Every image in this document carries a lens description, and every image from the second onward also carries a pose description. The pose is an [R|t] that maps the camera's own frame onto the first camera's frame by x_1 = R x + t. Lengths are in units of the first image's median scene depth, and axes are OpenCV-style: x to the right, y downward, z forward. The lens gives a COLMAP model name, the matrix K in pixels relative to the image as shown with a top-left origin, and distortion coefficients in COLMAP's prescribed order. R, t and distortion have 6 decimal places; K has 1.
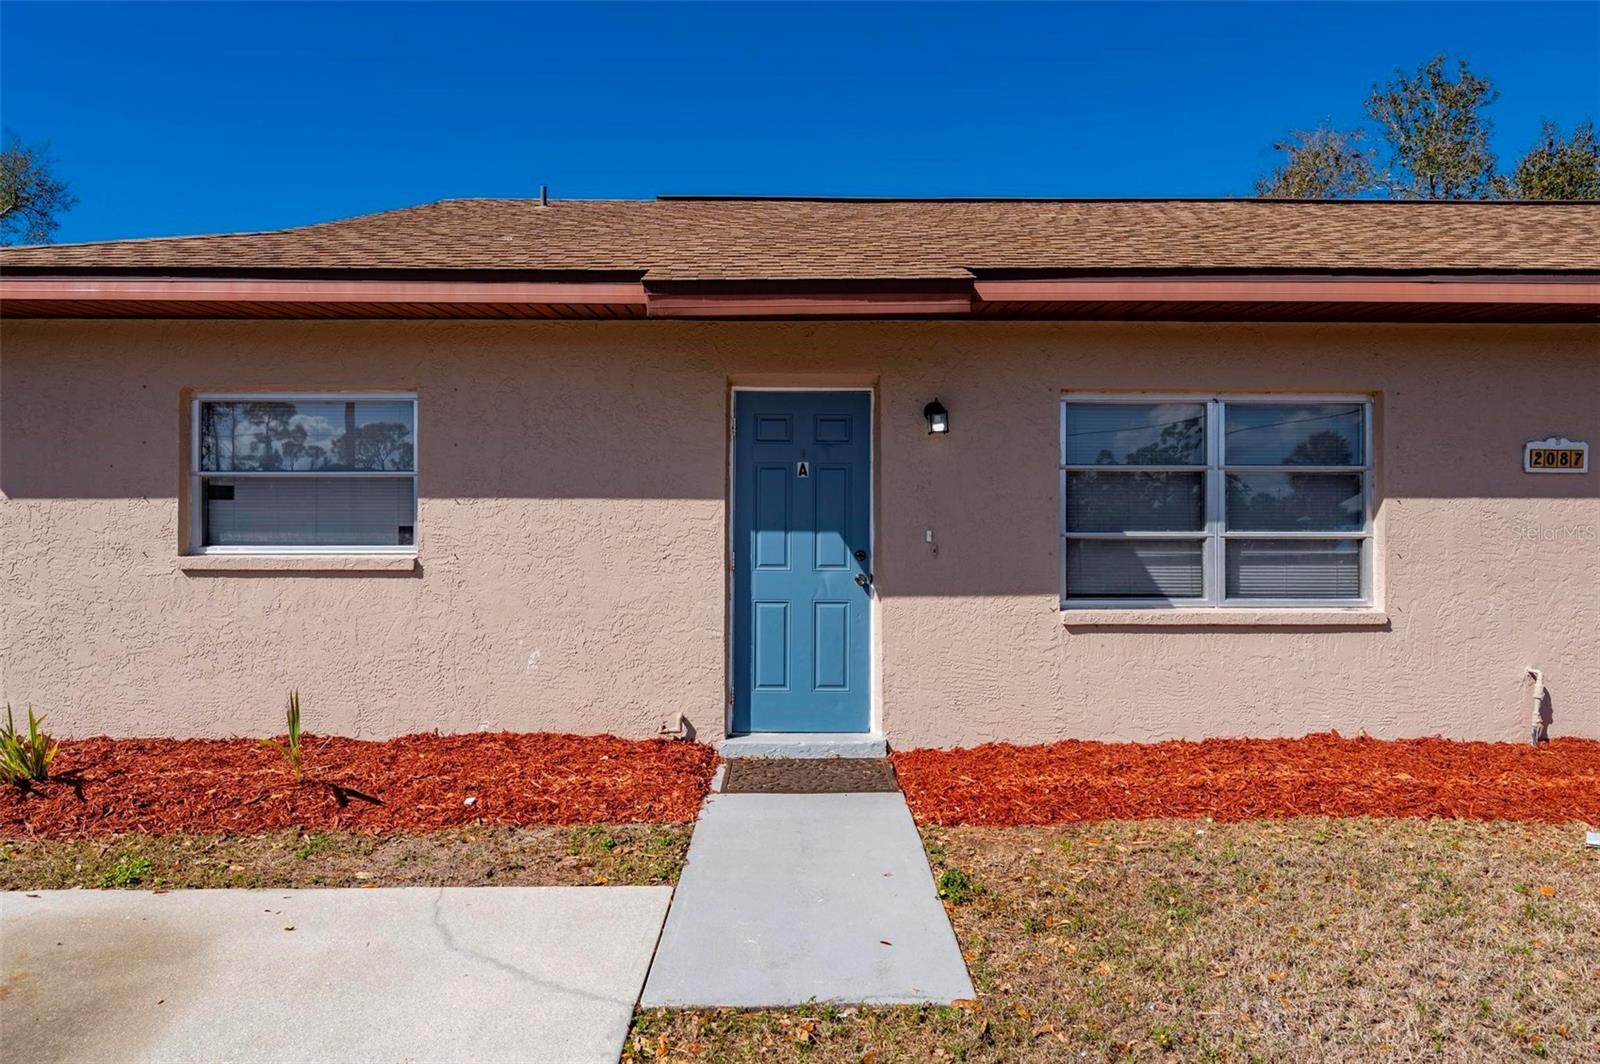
lens RADIAL K [[953.3, 0, 796.4], [0, 953.3, 519.1], [0, 0, 1]] dist [0.007952, 0.000173]
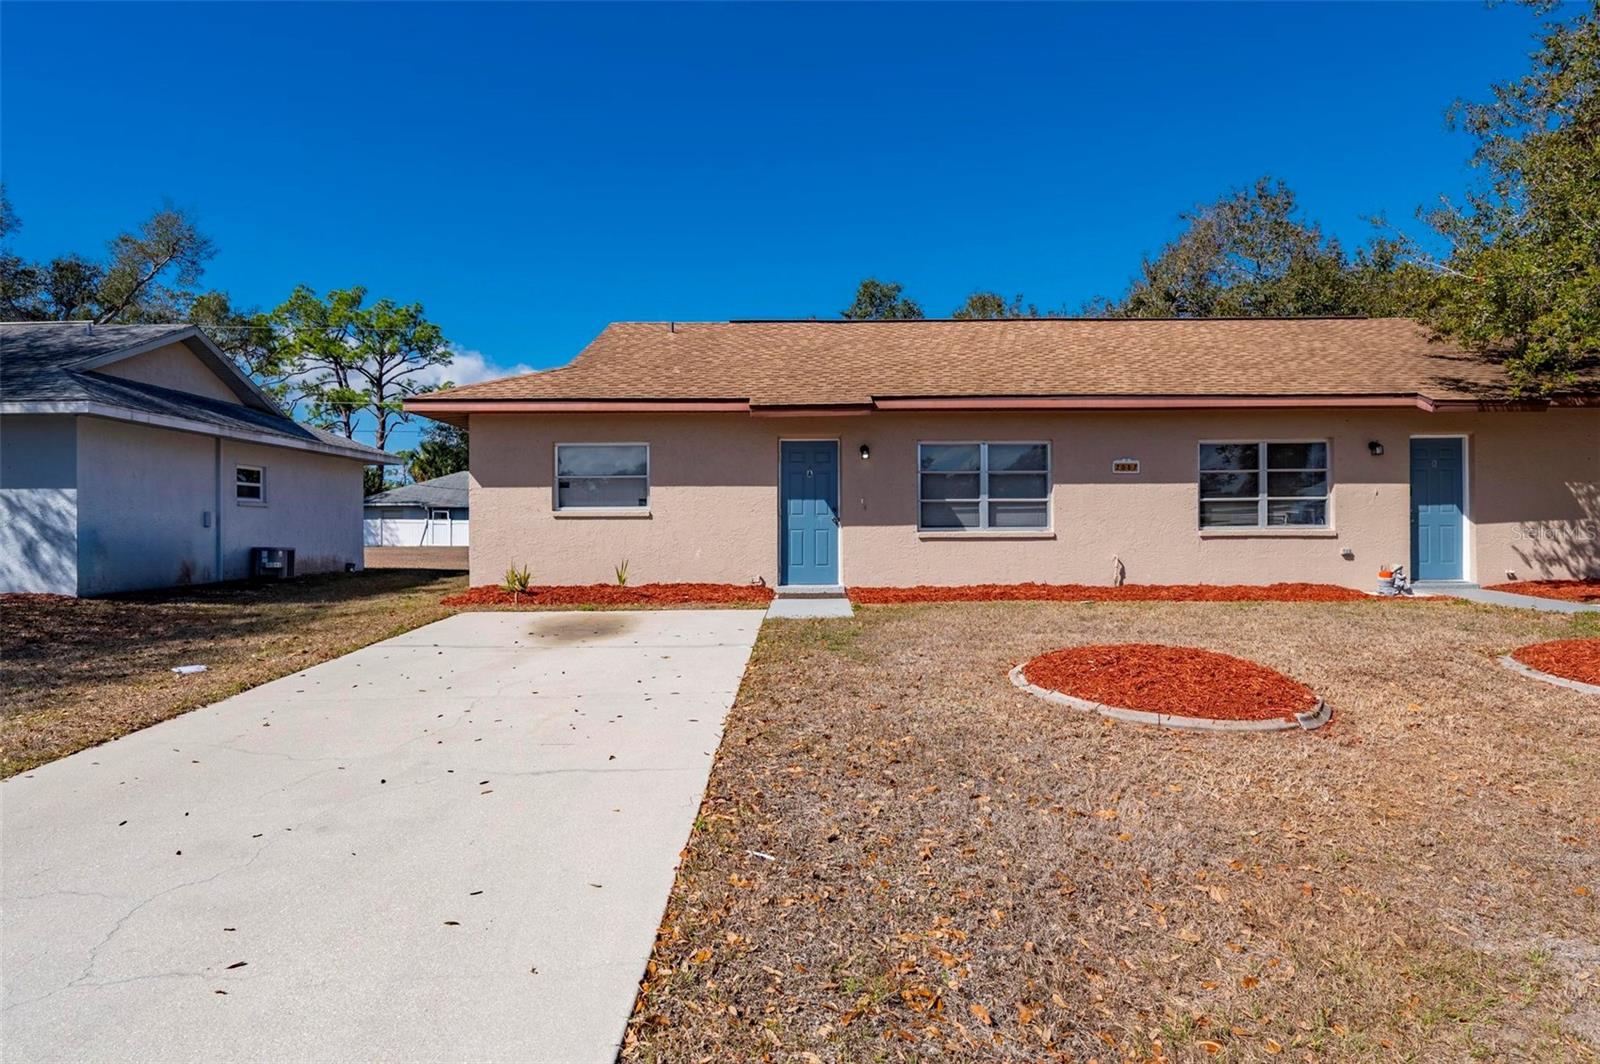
lens RADIAL K [[953.3, 0, 799.3], [0, 953.3, 533.1], [0, 0, 1]] dist [0.007952, 0.000173]
pose [[0.999840, -0.005119, -0.017141, 0.020968], [0.005408, 0.999843, 0.016870, 0.056463], [0.017052, -0.016961, 0.999711, -1.388514]]
